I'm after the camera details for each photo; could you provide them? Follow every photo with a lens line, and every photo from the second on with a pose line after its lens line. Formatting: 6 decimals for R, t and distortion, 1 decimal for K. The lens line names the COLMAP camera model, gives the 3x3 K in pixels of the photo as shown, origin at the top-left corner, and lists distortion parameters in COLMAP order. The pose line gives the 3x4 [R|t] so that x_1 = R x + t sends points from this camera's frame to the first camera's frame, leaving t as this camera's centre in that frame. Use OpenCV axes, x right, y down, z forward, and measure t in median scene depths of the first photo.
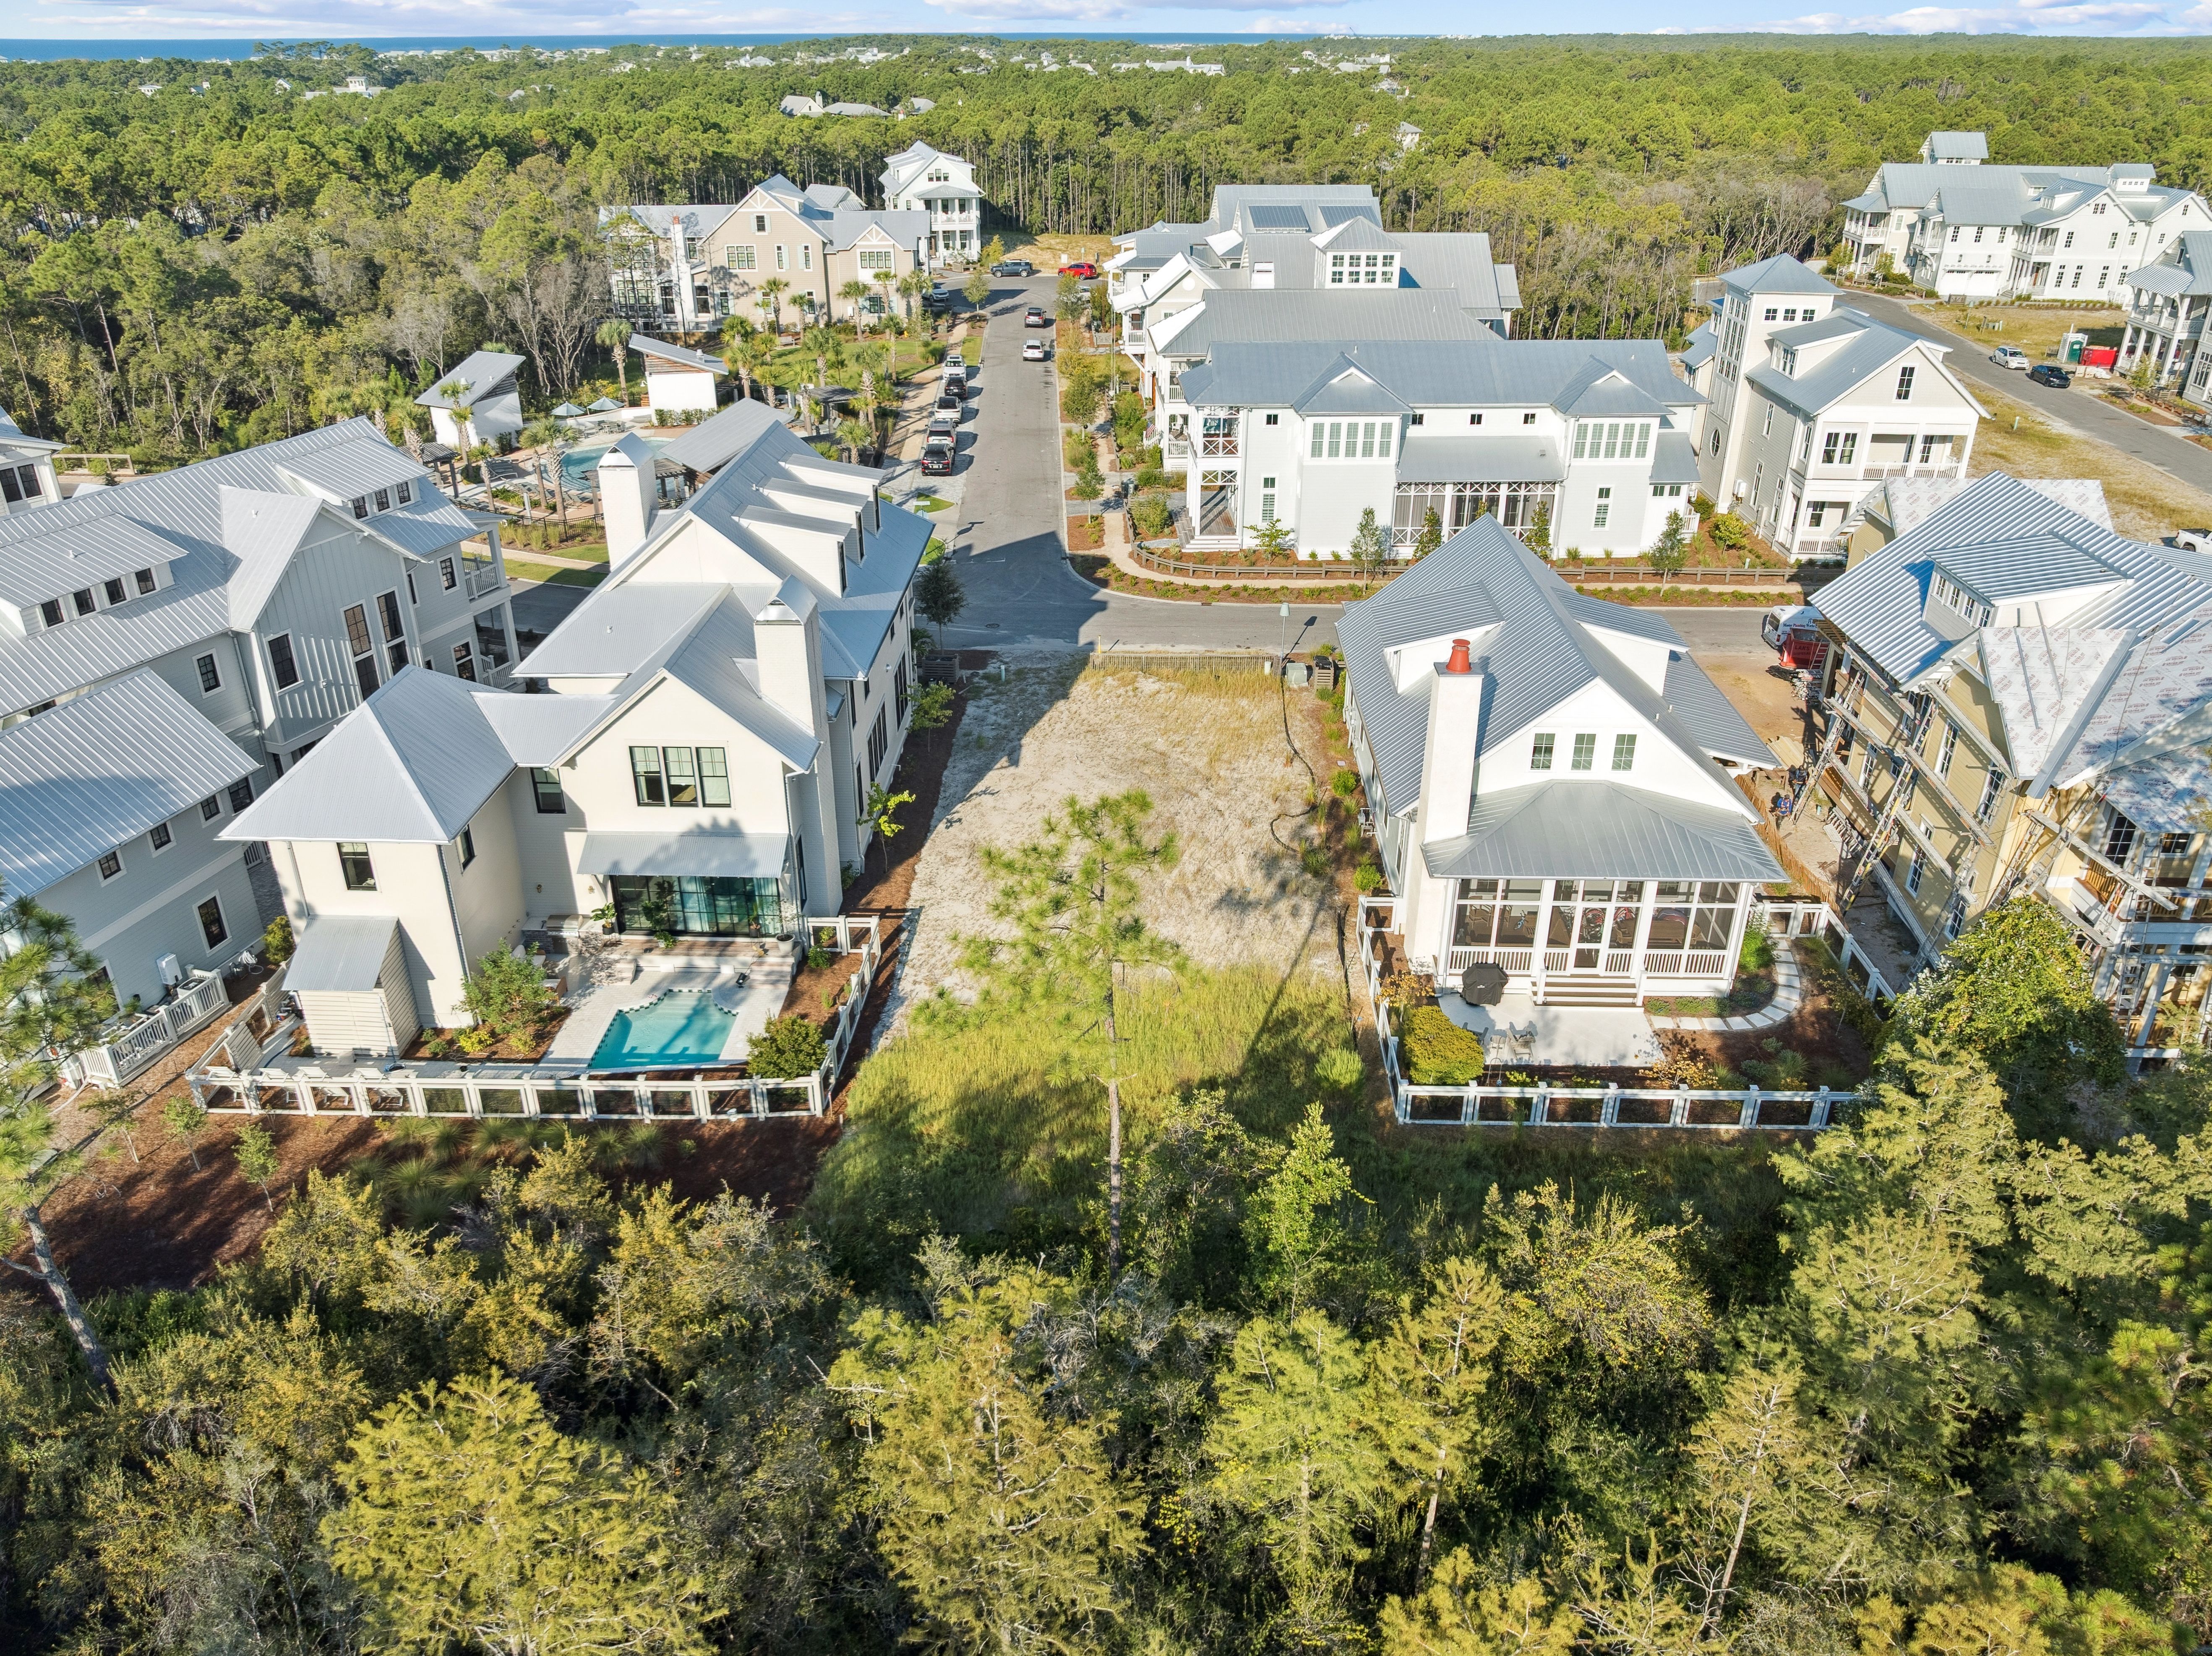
lens RADIAL K [[1606.2, 0, 1106.0], [0, 1606.2, 828.0], [0, 0, 1]] dist [-0.031311, -0.002701]
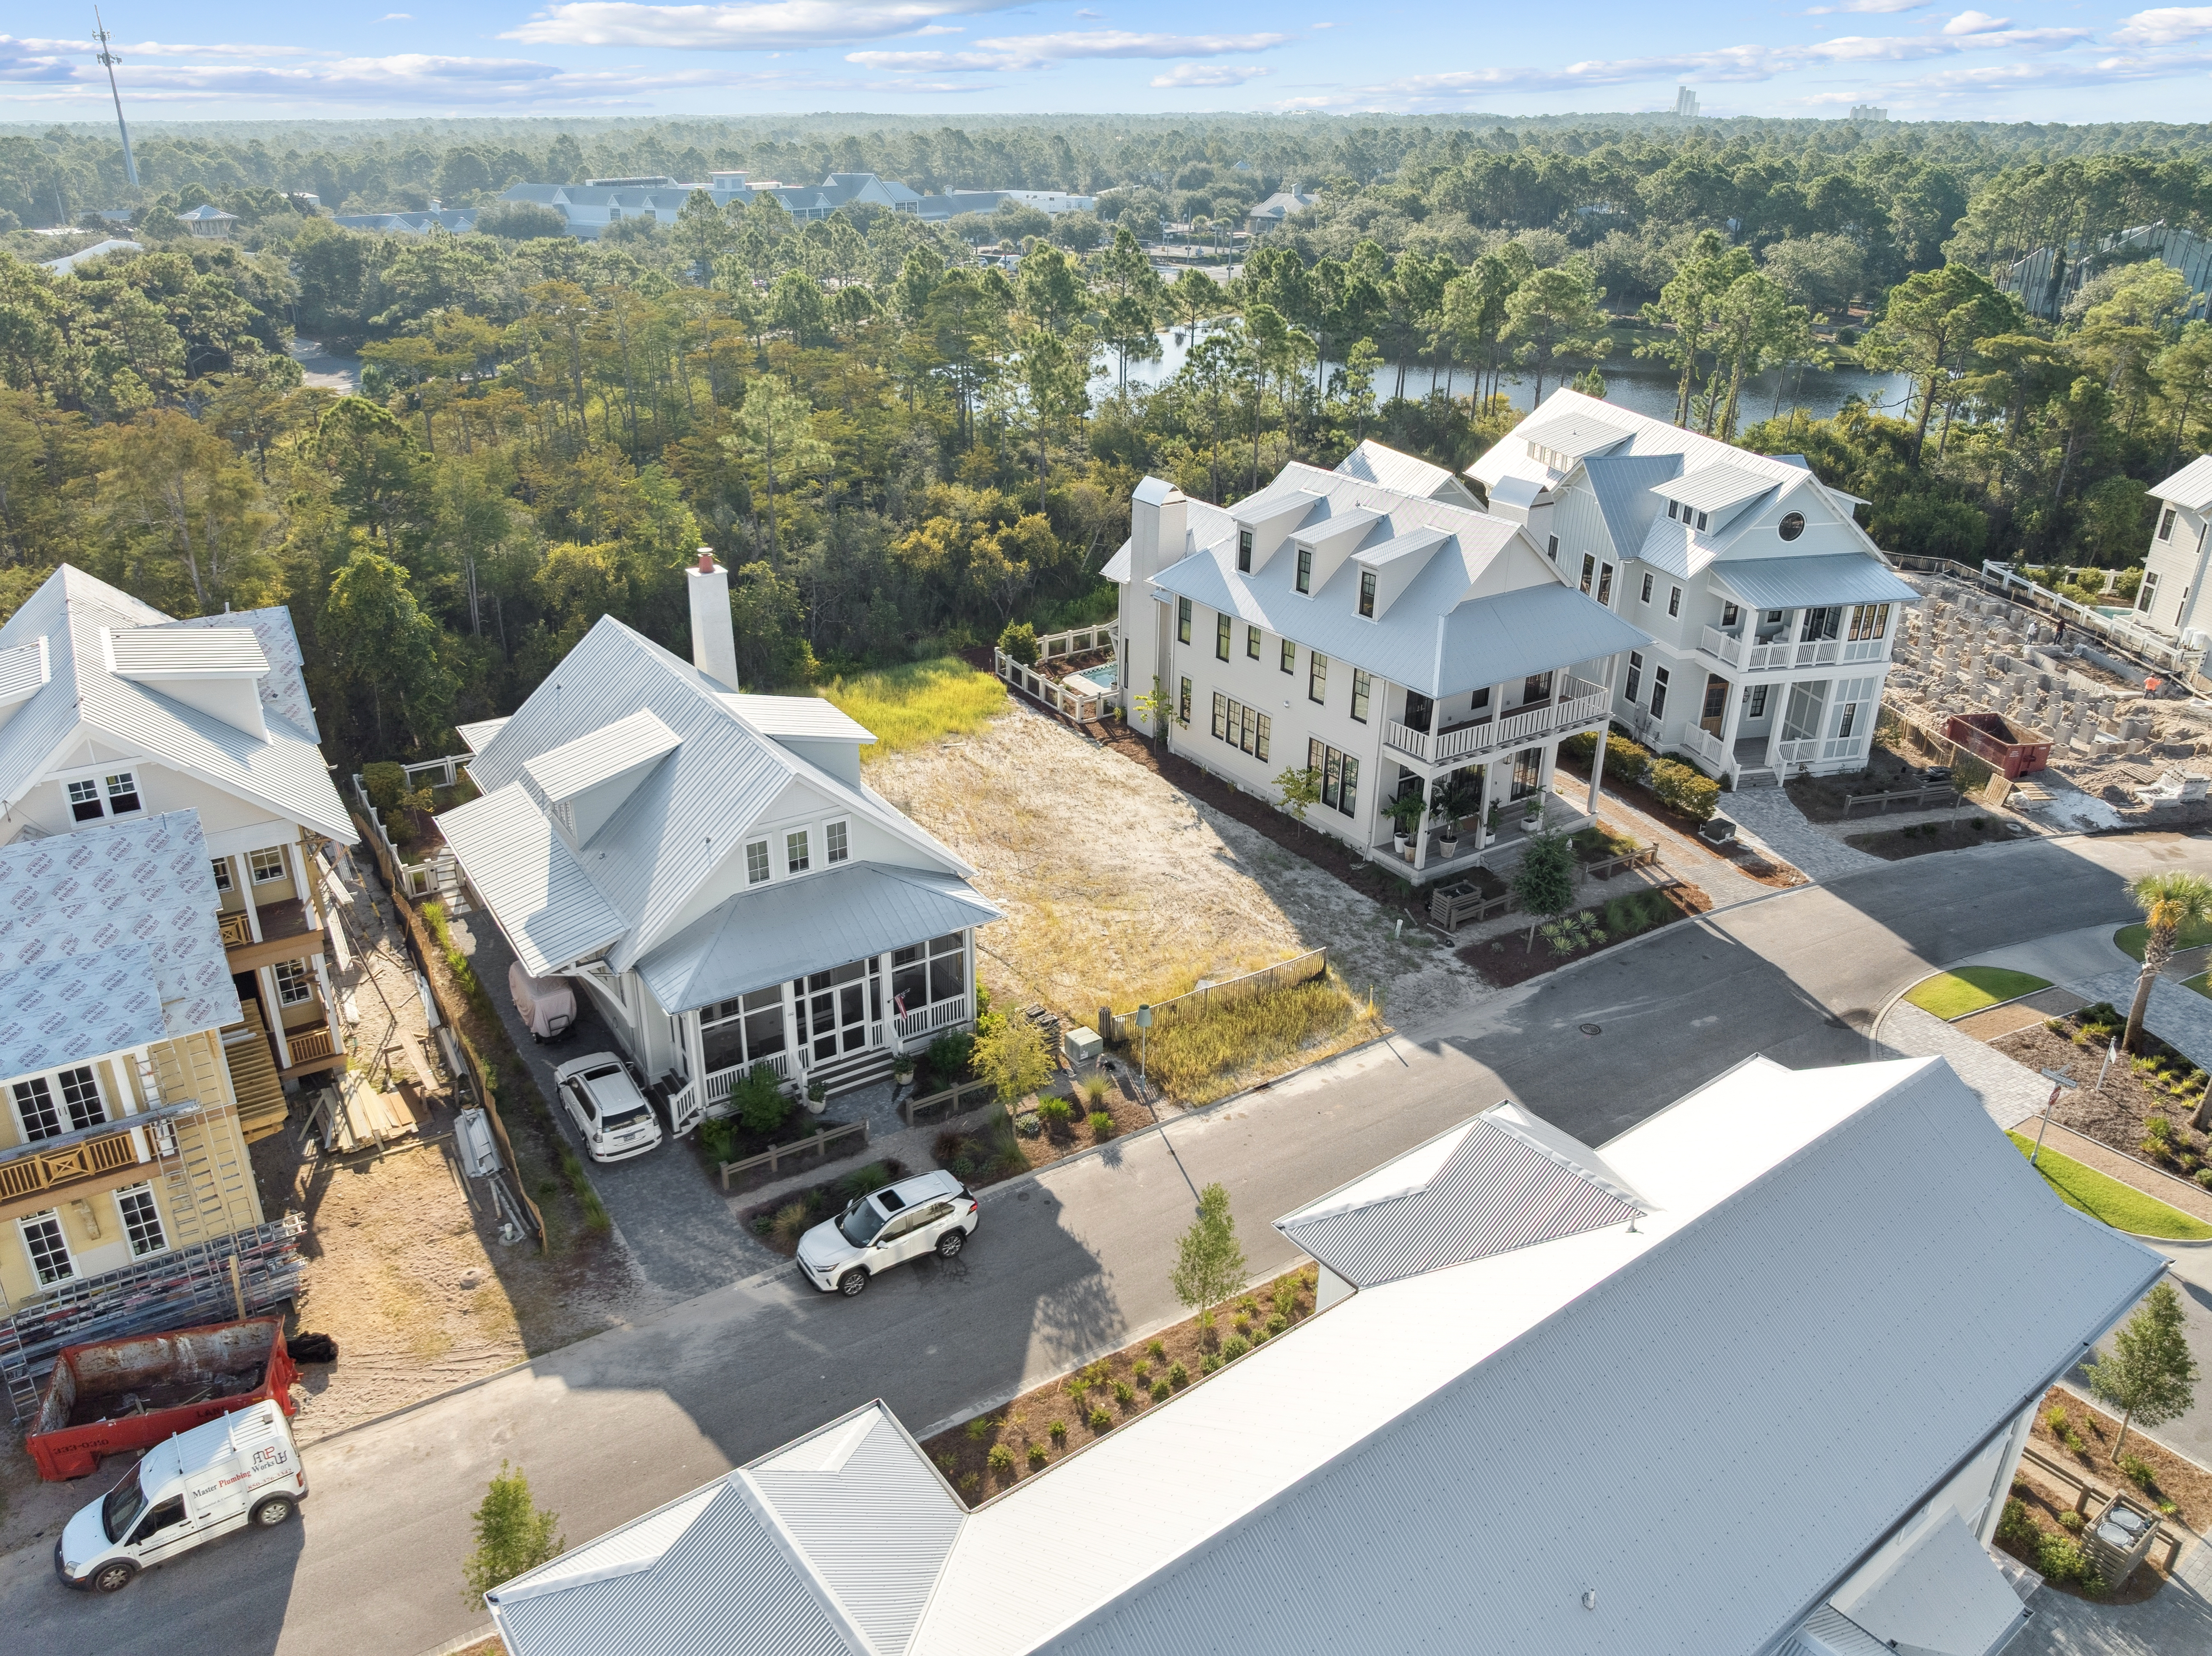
lens RADIAL K [[1606.2, 0, 1106.0], [0, 1606.2, 828.0], [0, 0, 1]] dist [-0.031311, -0.002701]
pose [[-0.816352, 0.236696, -0.526826, 0.387630], [-0.269590, 0.650530, 0.710022, -0.555960], [0.510775, 0.721655, -0.467250, 1.084381]]
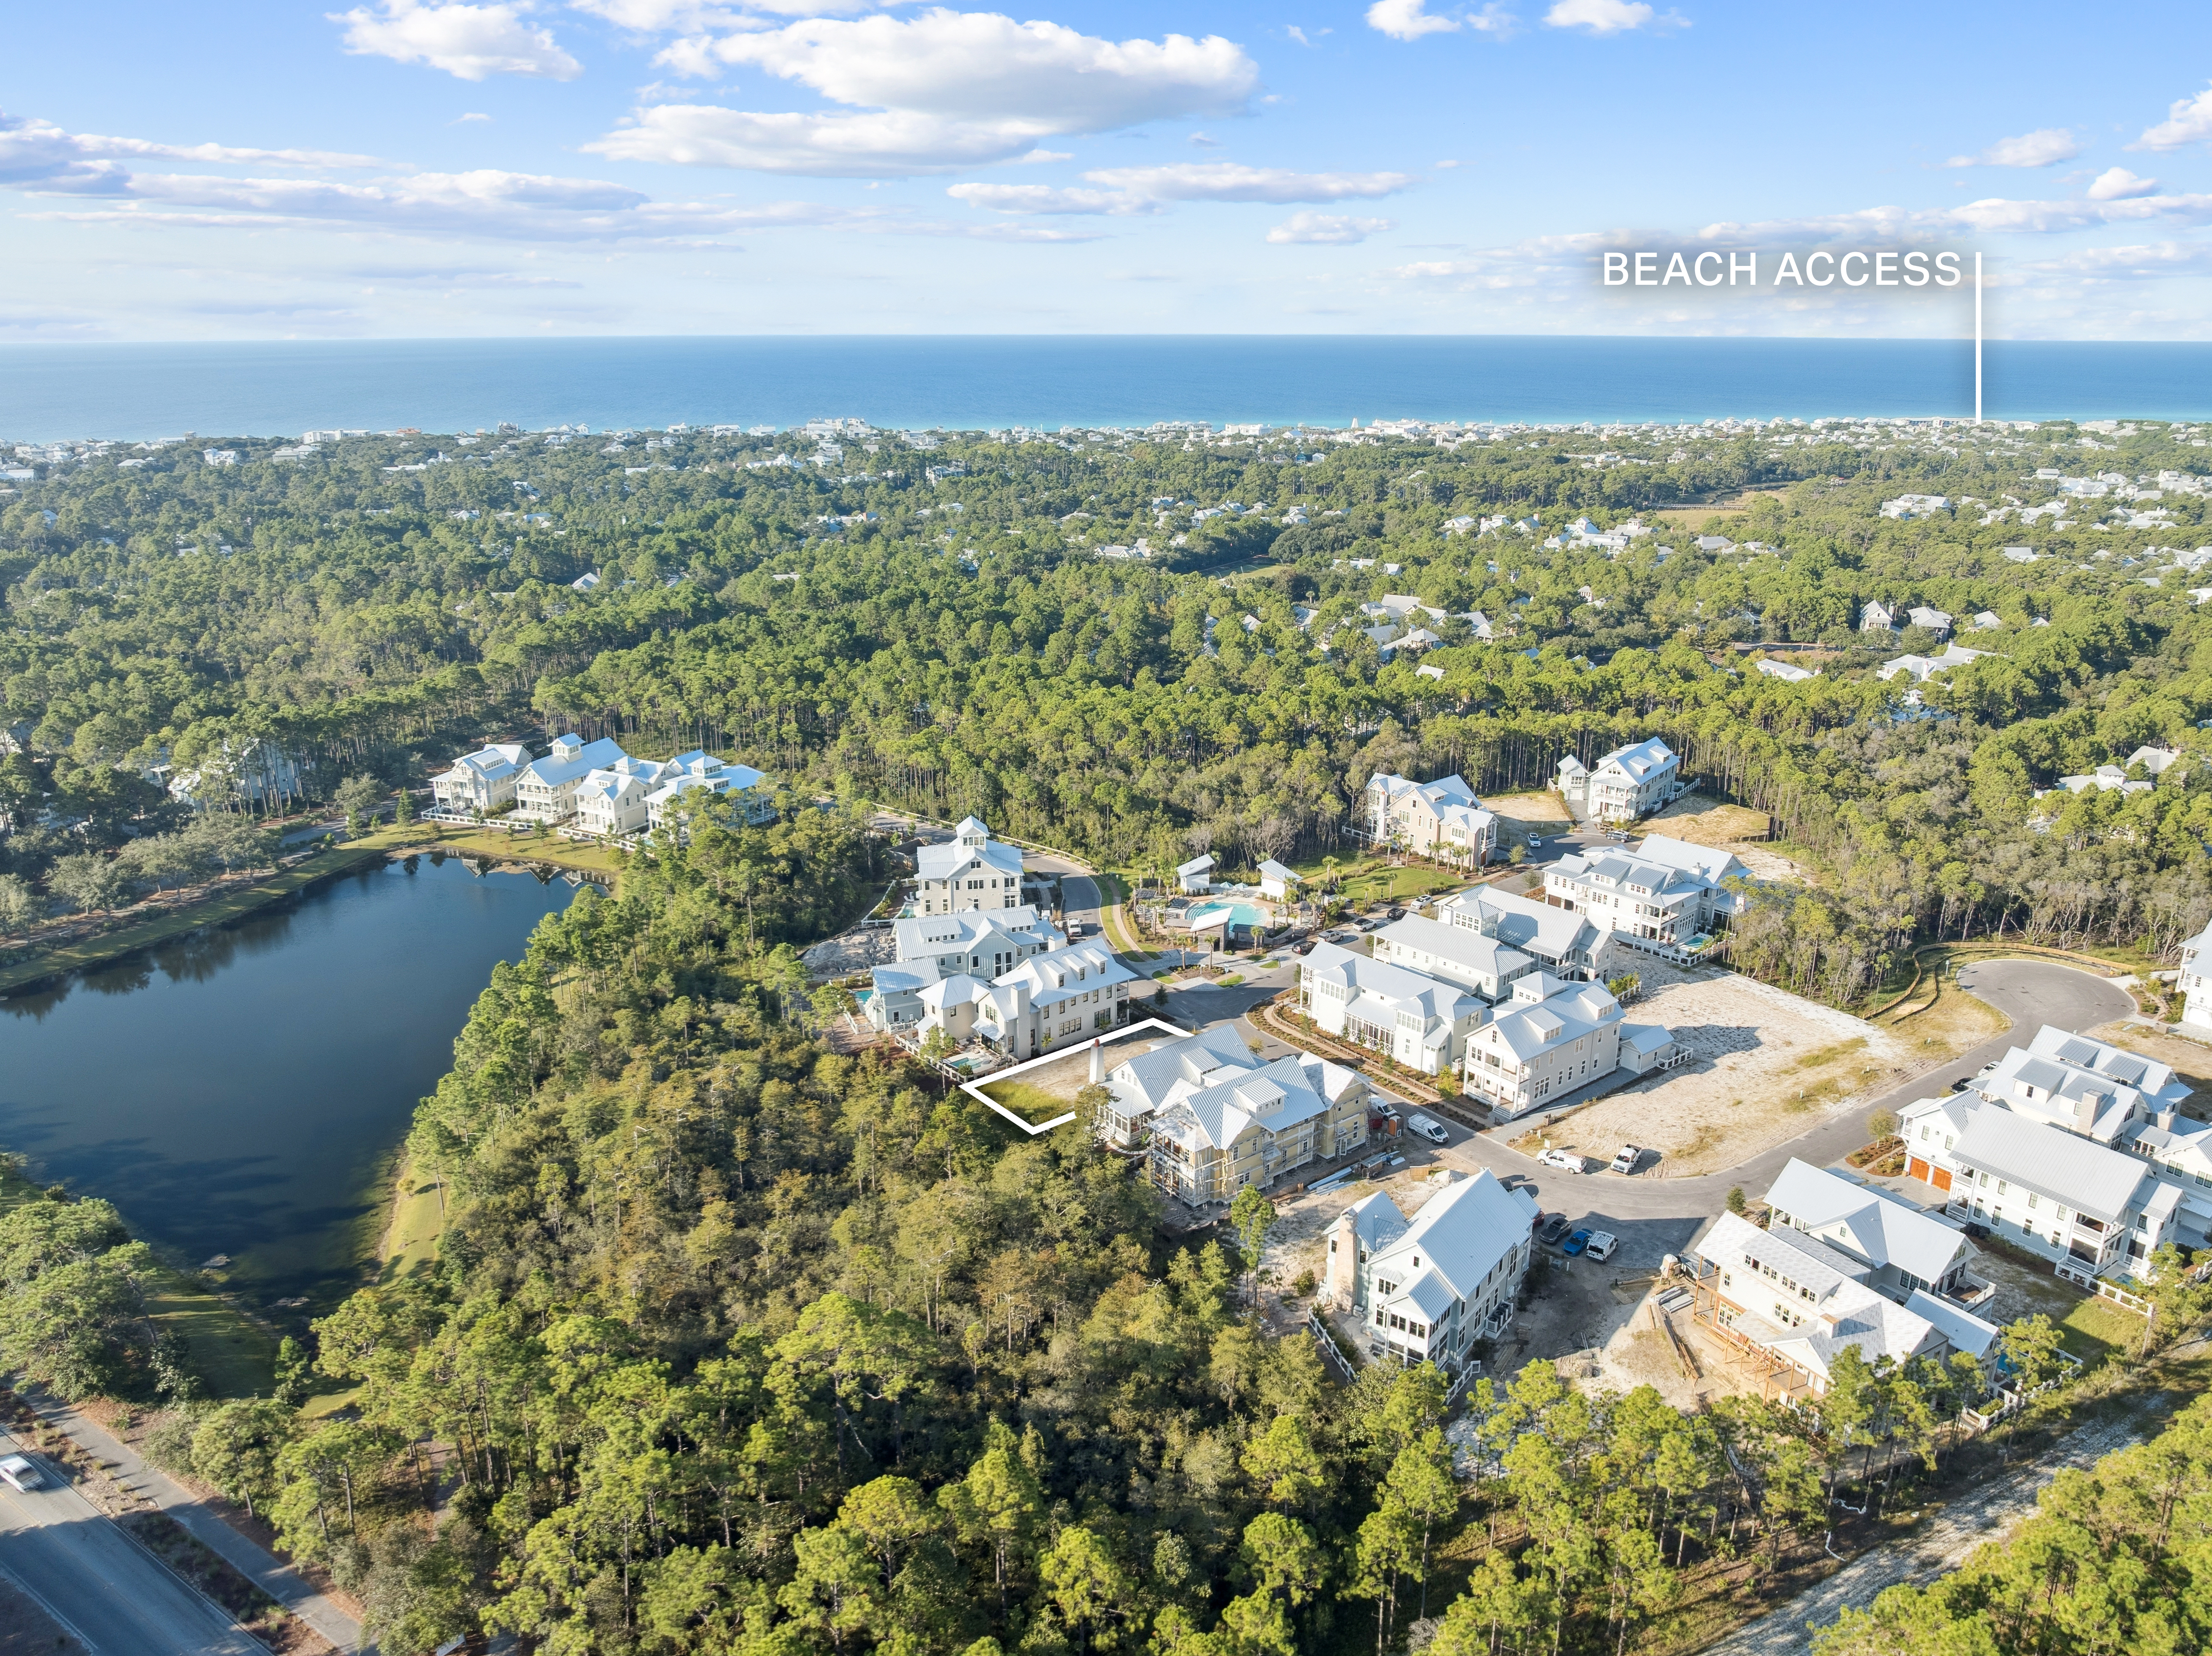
lens RADIAL K [[1606.2, 0, 1106.0], [0, 1606.2, 828.0], [0, 0, 1]] dist [-0.031311, -0.002701]
pose [[0.648234, 0.226425, -0.726997, 1.823962], [-0.340894, 0.940035, -0.011185, -0.340319], [0.680870, 0.255079, 0.686550, -1.192109]]
